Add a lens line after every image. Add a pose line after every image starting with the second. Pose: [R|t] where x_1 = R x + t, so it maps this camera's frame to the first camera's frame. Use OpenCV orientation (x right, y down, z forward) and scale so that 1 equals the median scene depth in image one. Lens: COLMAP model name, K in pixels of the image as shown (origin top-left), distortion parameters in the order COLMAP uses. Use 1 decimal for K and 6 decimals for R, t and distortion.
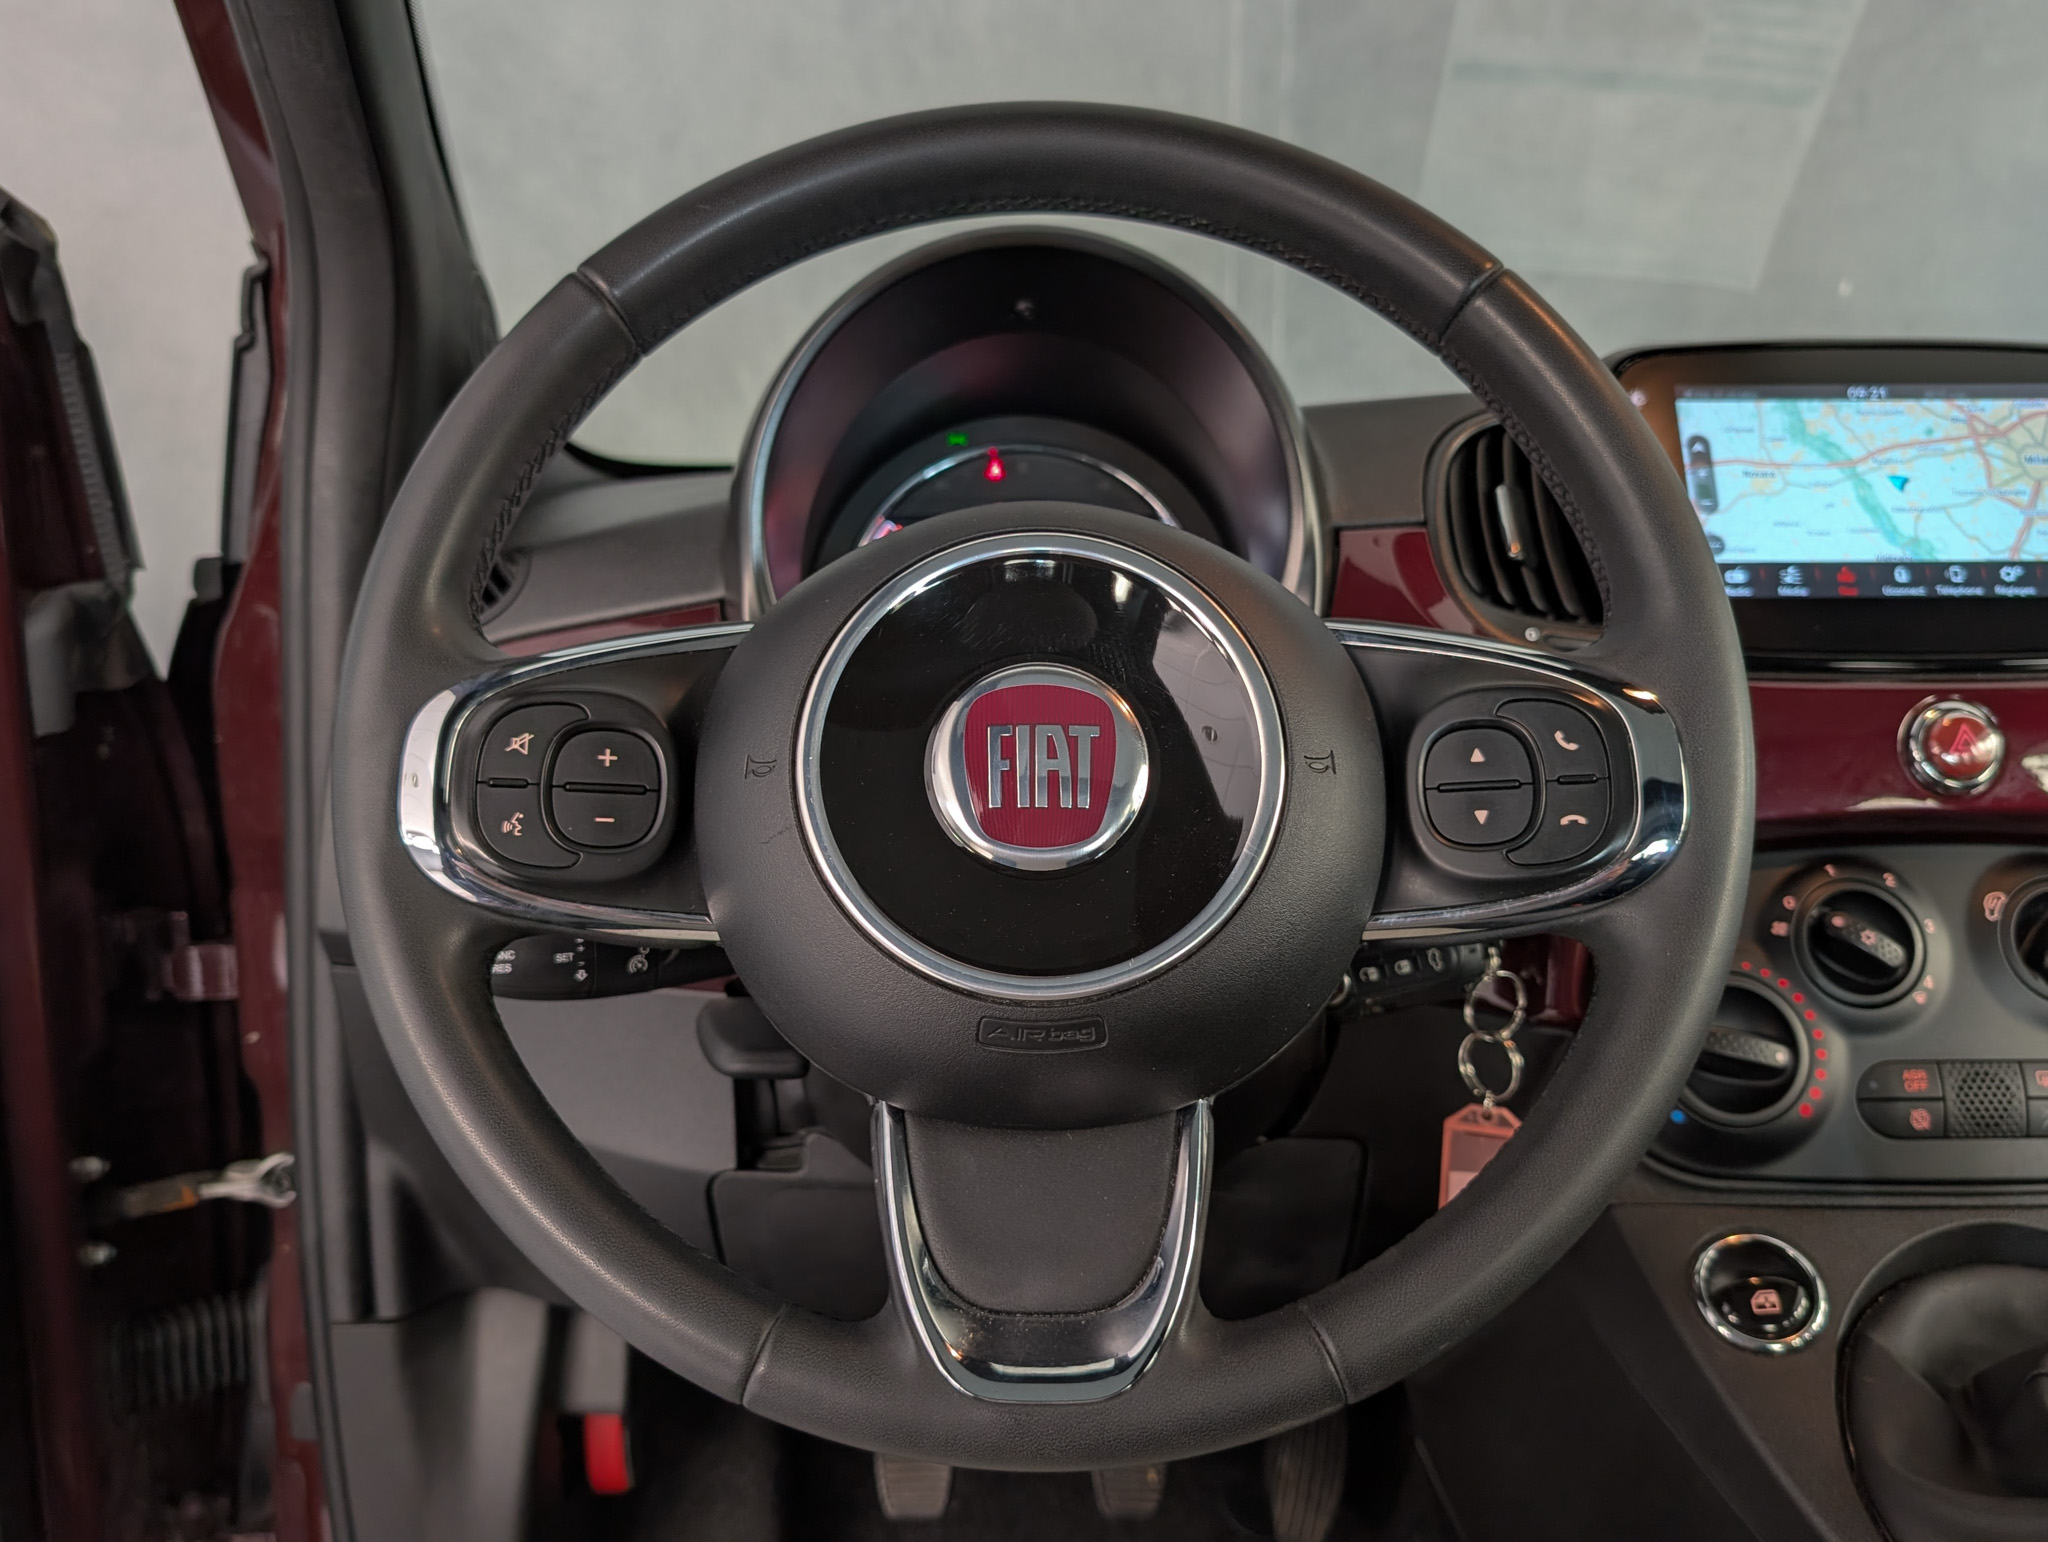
lens RADIAL K [[1727.4, 0, 1000.4], [0, 1727.4, 800.3], [0, 0, 1]] dist [0.001959, -0.003456]
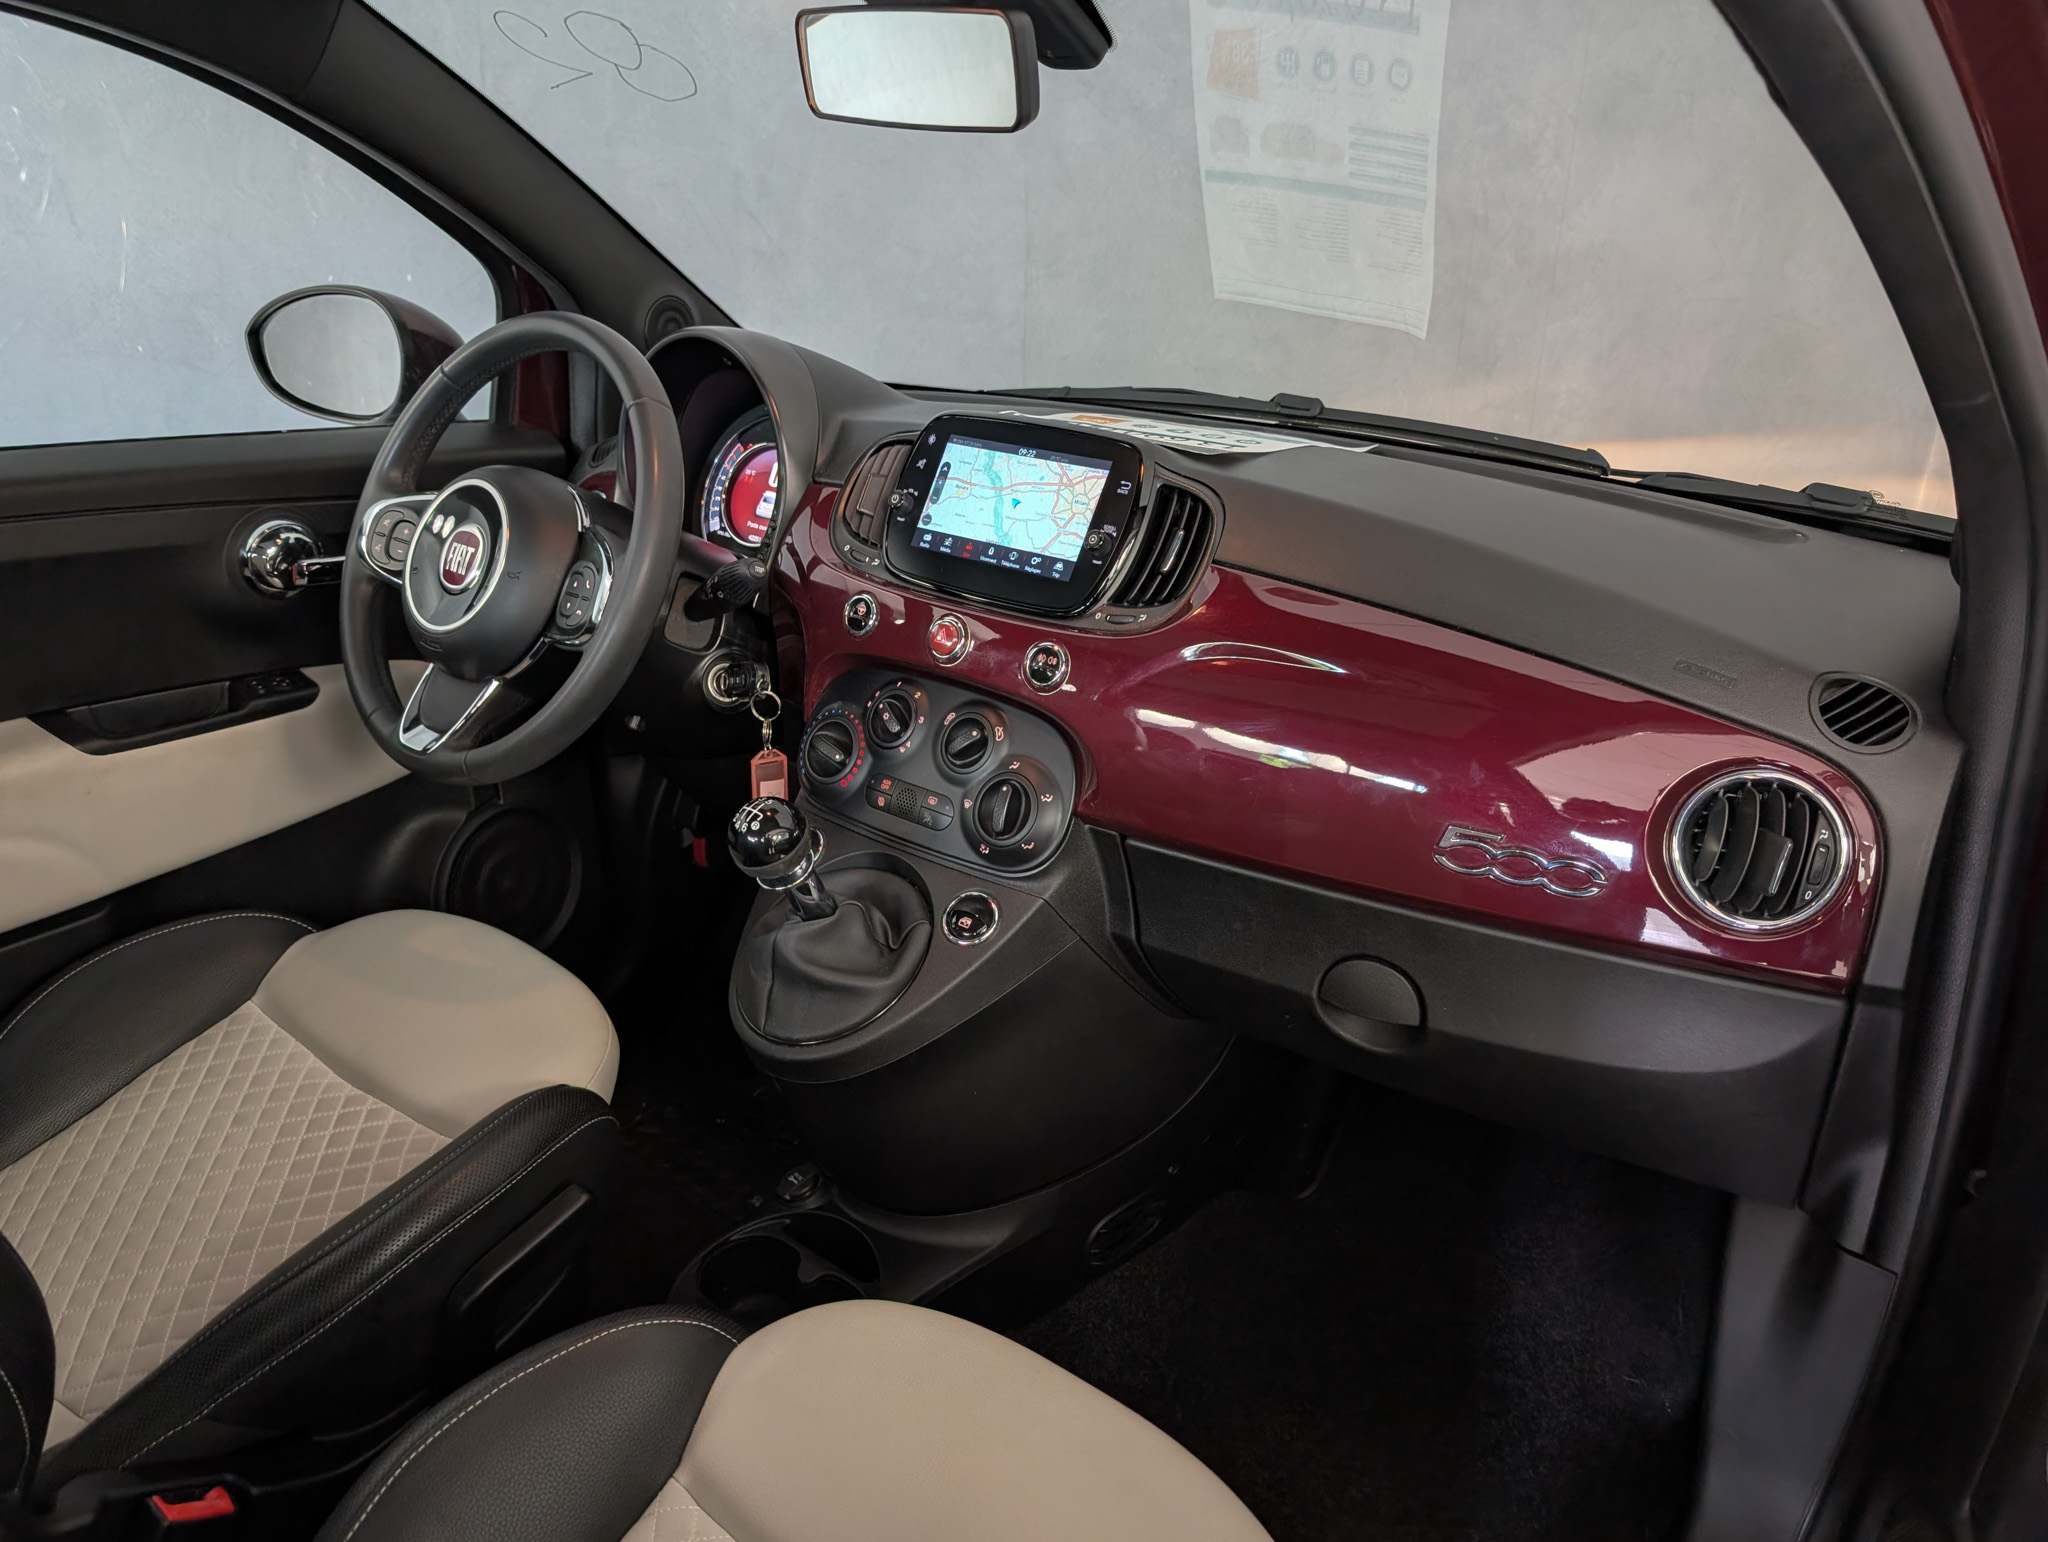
lens RADIAL K [[1453.0, 0, 1030.3], [0, 1453.0, 812.9], [0, 0, 1]] dist [0.030681, -0.001377]
pose [[0.781028, 0.277780, -0.559316, 1.560088], [-0.169755, 0.956337, 0.237913, -0.246241], [0.600982, -0.090870, 0.794080, -0.312825]]
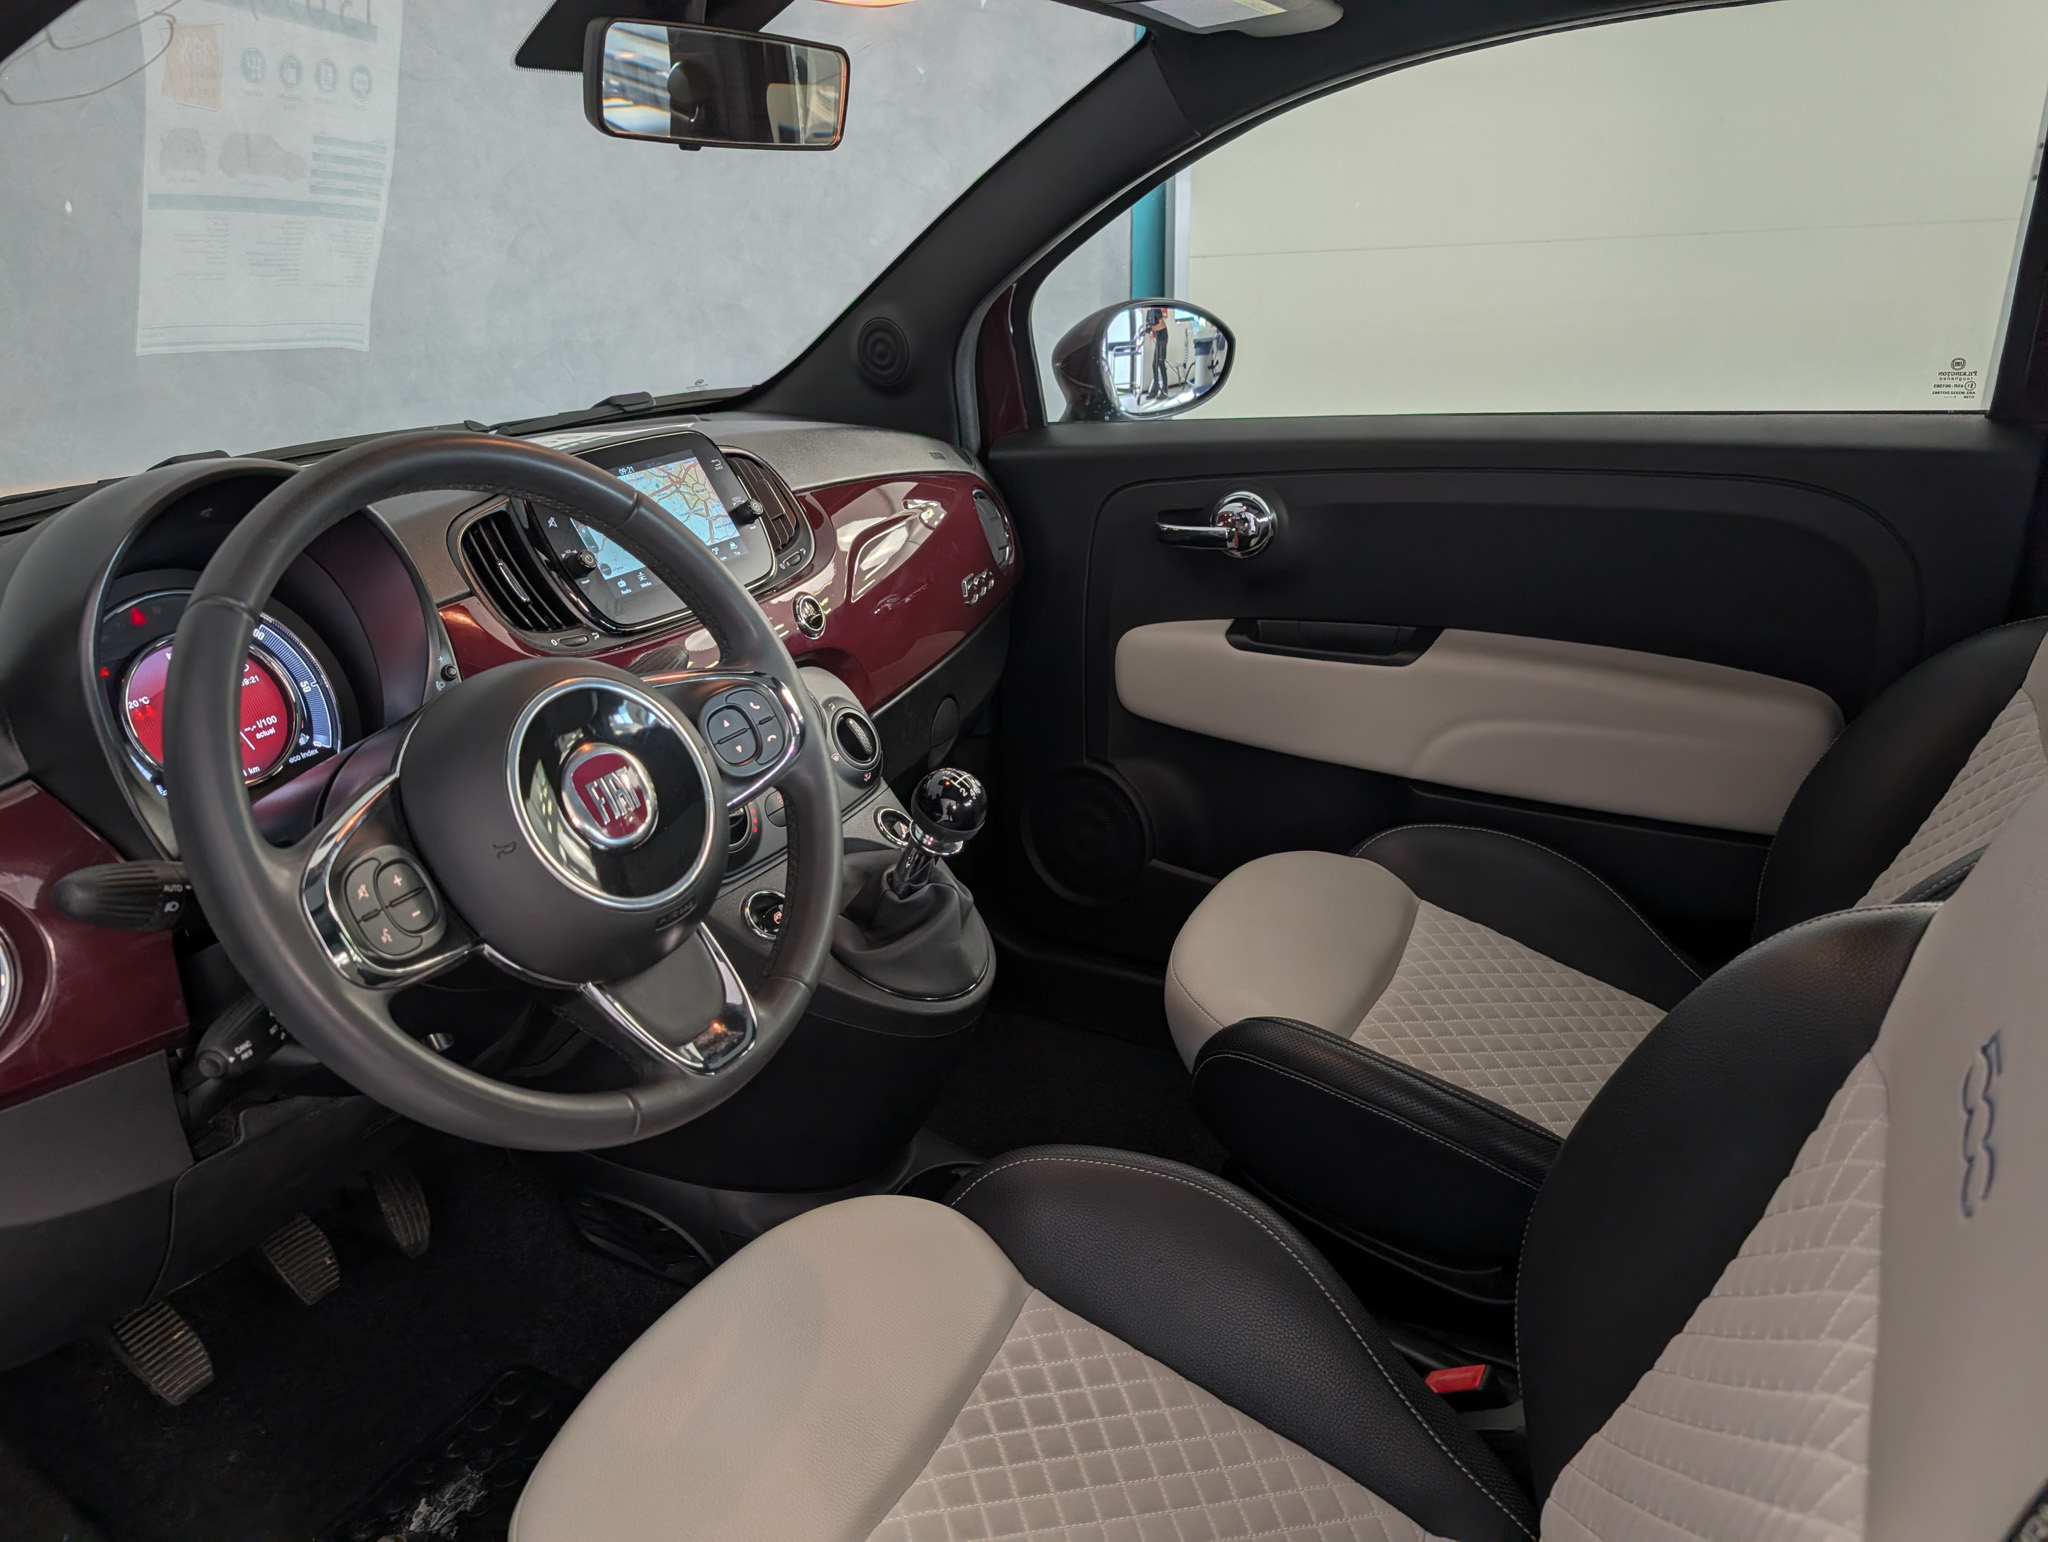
lens RADIAL K [[1489.0, 0, 1062.9], [0, 1489.0, 781.1], [0, 0, 1]] dist [-0.002862, -0.002398]
pose [[0.450607, -0.336784, 0.826759, -0.771307], [0.218217, 0.939568, 0.263803, -0.249787], [-0.865641, 0.061541, 0.496868, -0.209266]]
